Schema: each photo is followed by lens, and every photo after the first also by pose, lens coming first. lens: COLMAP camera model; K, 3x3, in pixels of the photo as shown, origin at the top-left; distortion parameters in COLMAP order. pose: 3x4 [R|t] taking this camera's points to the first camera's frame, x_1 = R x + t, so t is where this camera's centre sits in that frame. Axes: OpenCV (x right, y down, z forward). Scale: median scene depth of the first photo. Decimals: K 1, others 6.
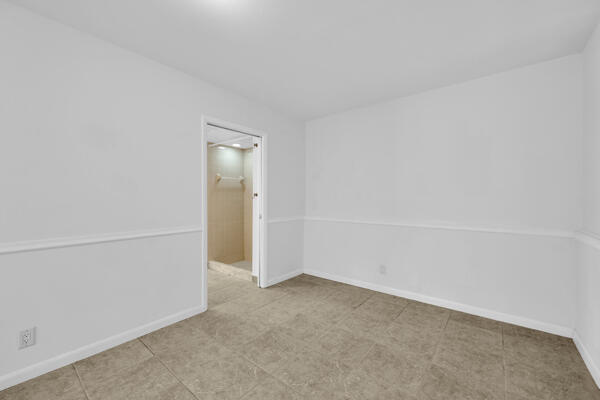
lens RADIAL K [[244.7, 0, 302.7], [0, 244.7, 195.5], [0, 0, 1]] dist [0.006783, -0.000406]
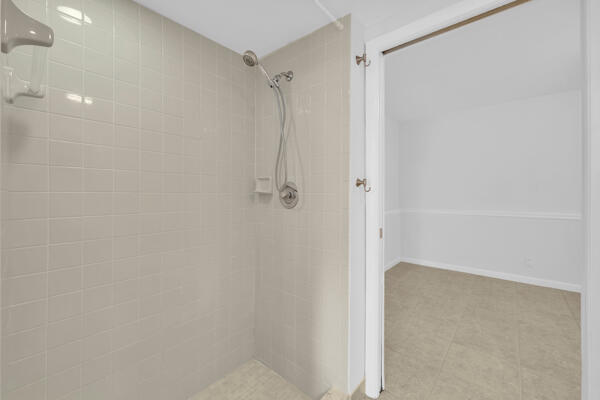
lens RADIAL K [[244.7, 0, 299.9], [0, 244.7, 196.3], [0, 0, 1]] dist [0.006783, -0.000406]
pose [[0.032202, -0.002361, 0.999479, -0.894093], [-0.003833, 0.999990, 0.002486, 0.030331], [-0.999474, -0.003911, 0.032192, 1.637808]]
